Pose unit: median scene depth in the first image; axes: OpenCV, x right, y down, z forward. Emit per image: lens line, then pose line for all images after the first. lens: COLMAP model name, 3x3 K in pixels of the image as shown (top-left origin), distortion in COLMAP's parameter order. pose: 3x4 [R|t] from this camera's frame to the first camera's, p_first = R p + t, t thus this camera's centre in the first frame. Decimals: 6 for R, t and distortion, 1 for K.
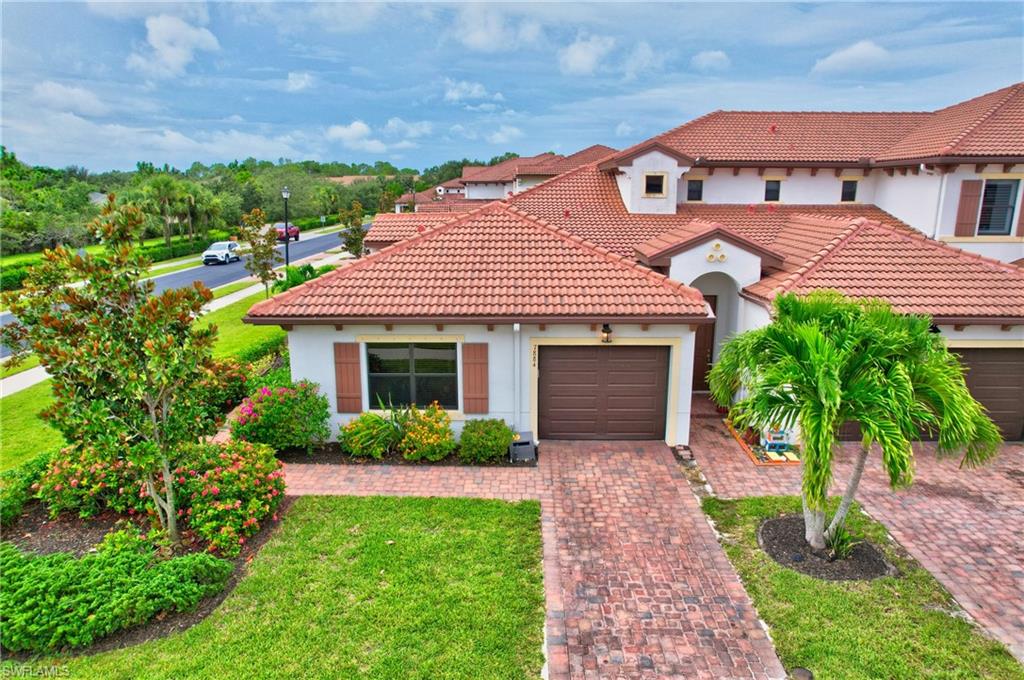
lens RADIAL K [[655.7, 0, 514.8], [0, 655.7, 337.2], [0, 0, 1]] dist [-0.077999, 0.070191]
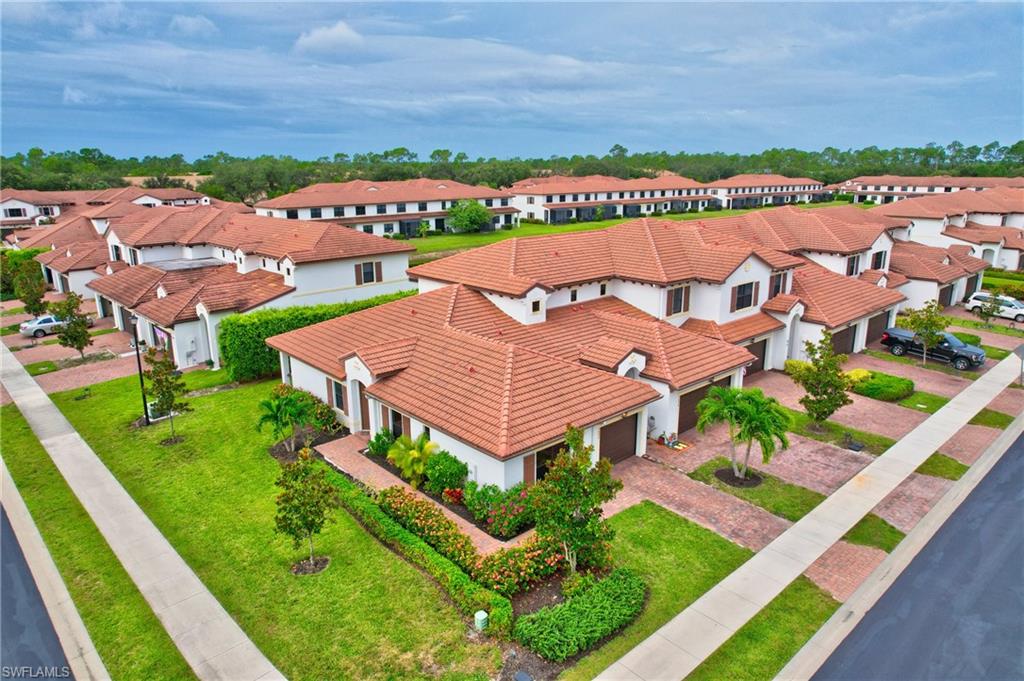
lens RADIAL K [[655.7, 0, 514.8], [0, 655.7, 337.7], [0, 0, 1]] dist [-0.077999, 0.070191]
pose [[0.727945, -0.176744, 0.662463, -0.959736], [0.147174, 0.983961, 0.100798, -0.335424], [-0.669653, 0.024122, 0.742282, -0.209731]]
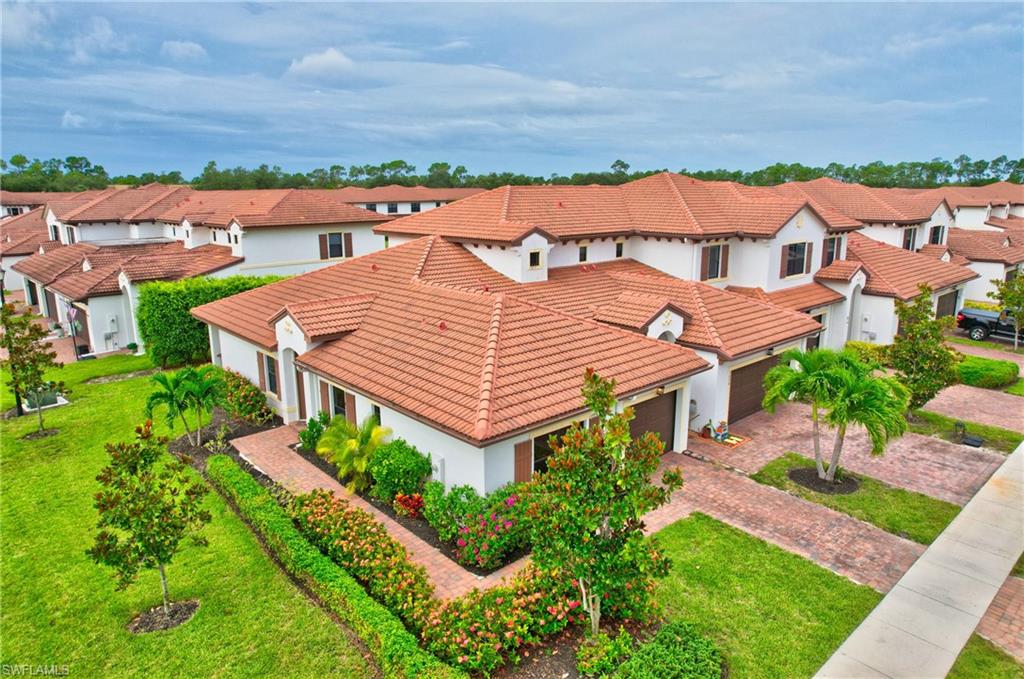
lens RADIAL K [[655.7, 0, 514.8], [0, 655.7, 336.7], [0, 0, 1]] dist [-0.077999, 0.070191]
pose [[0.728707, -0.152663, 0.667593, -0.695384], [0.147037, 0.986980, 0.065201, -0.175321], [-0.668855, 0.050648, 0.741666, 0.086795]]
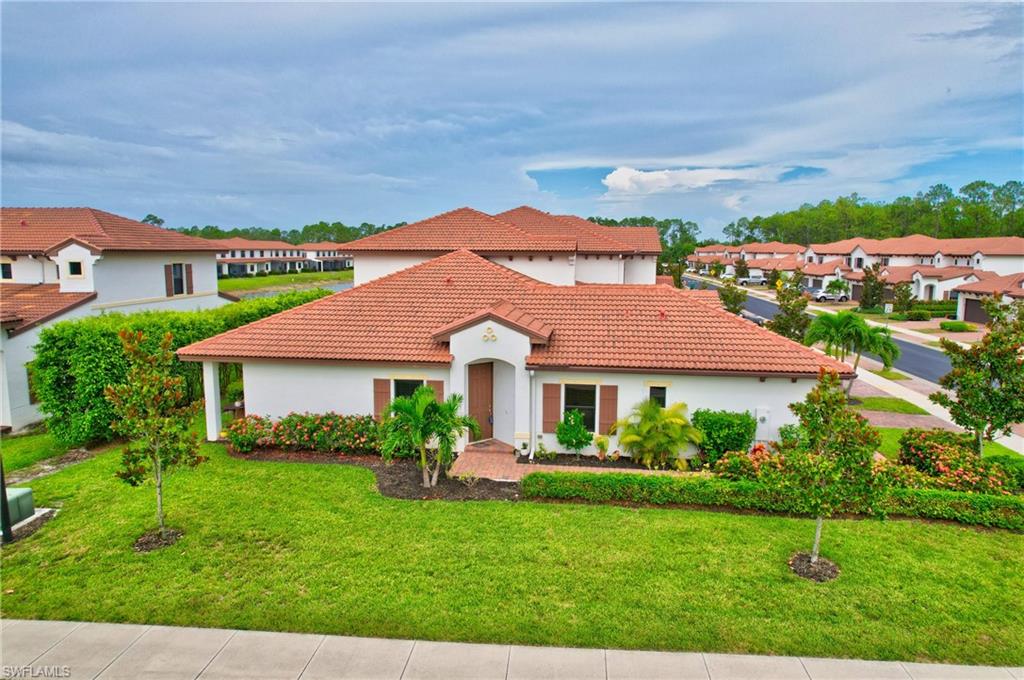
lens RADIAL K [[655.7, 0, 514.8], [0, 655.7, 337.2], [0, 0, 1]] dist [-0.077999, 0.070191]
pose [[0.099359, -0.128266, 0.986750, -1.218220], [0.202721, 0.973469, 0.106127, -0.269250], [-0.974183, 0.189491, 0.122725, 0.992682]]
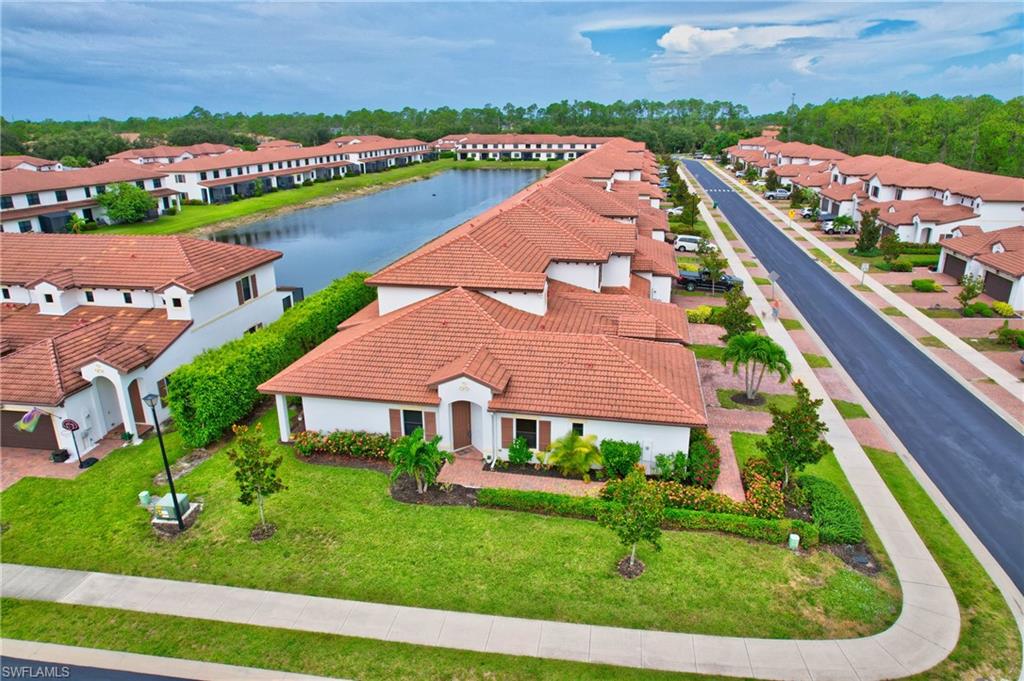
lens RADIAL K [[655.7, 0, 514.8], [0, 655.7, 337.7], [0, 0, 1]] dist [-0.077999, 0.070191]
pose [[0.170772, -0.312331, 0.934498, -1.557893], [0.212406, 0.937800, 0.274619, -0.655544], [-0.962144, 0.151595, 0.226490, 0.693318]]
